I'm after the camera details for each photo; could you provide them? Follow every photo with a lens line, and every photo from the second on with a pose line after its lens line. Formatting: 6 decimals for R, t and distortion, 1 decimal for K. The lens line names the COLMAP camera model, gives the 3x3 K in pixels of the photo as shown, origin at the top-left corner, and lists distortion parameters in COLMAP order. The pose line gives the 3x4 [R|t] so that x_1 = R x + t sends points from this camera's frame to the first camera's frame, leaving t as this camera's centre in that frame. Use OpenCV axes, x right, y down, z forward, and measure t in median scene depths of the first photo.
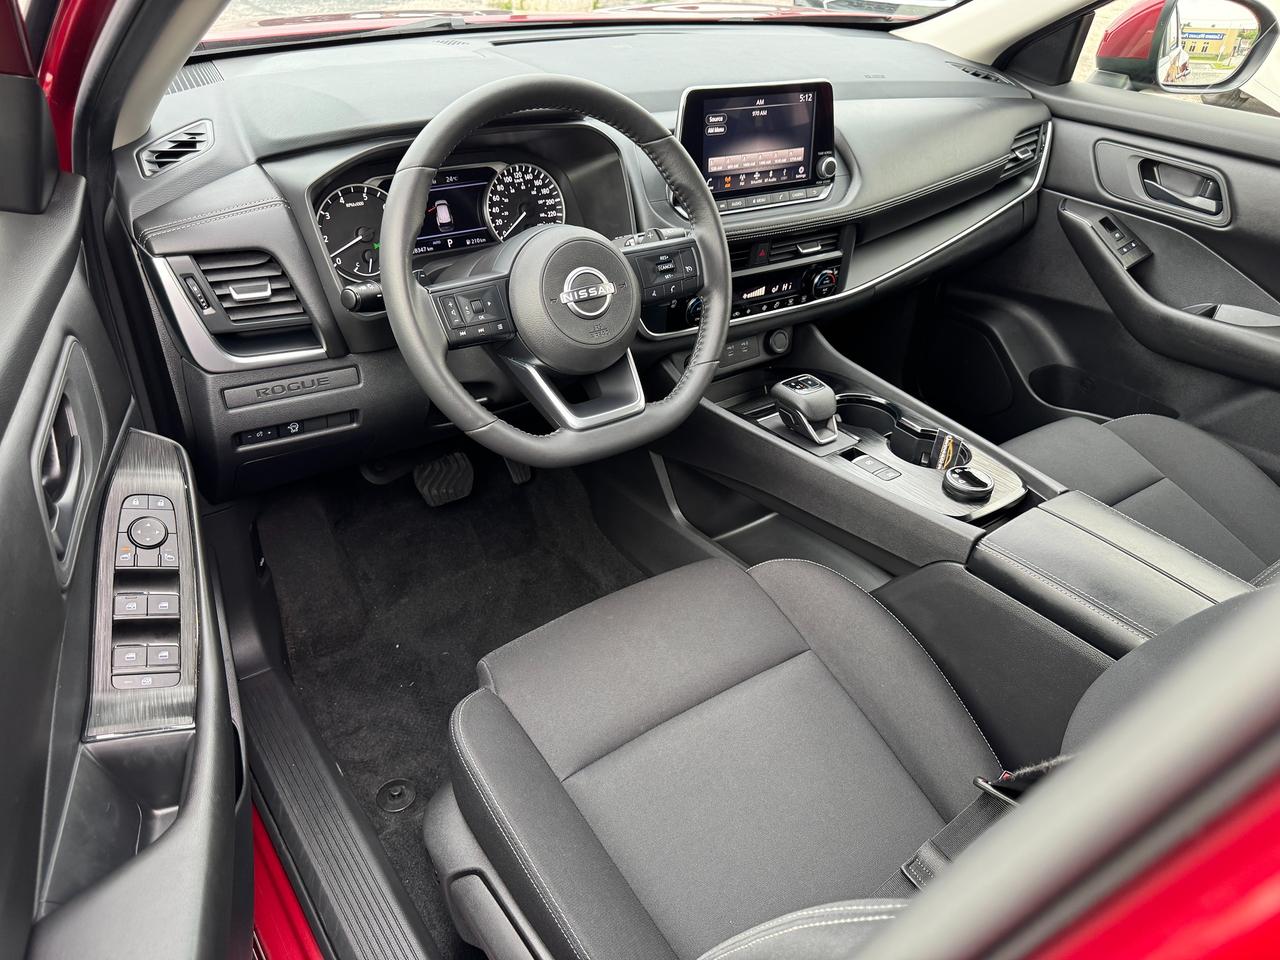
lens RADIAL K [[888.0, 0, 636.5], [0, 888.0, 486.1], [0, 0, 1]] dist [0.014233, -0.031265]
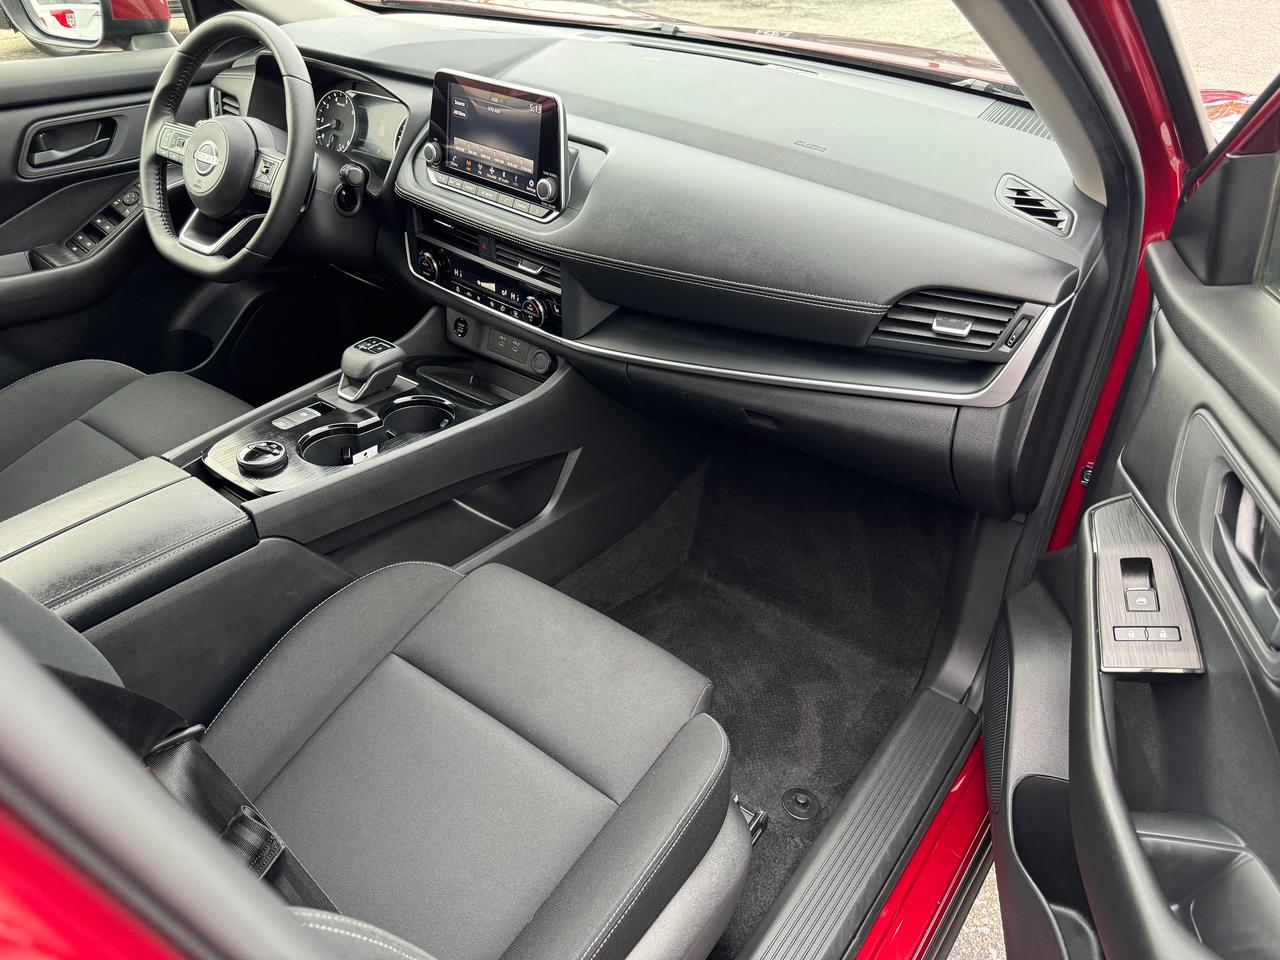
lens RADIAL K [[888.0, 0, 649.2], [0, 888.0, 485.0], [0, 0, 1]] dist [0.014233, -0.031265]
pose [[0.313799, 0.497316, -0.808831, 1.186797], [-0.563408, 0.783207, 0.262977, -0.431376], [0.764265, 0.373180, 0.525962, 0.724700]]
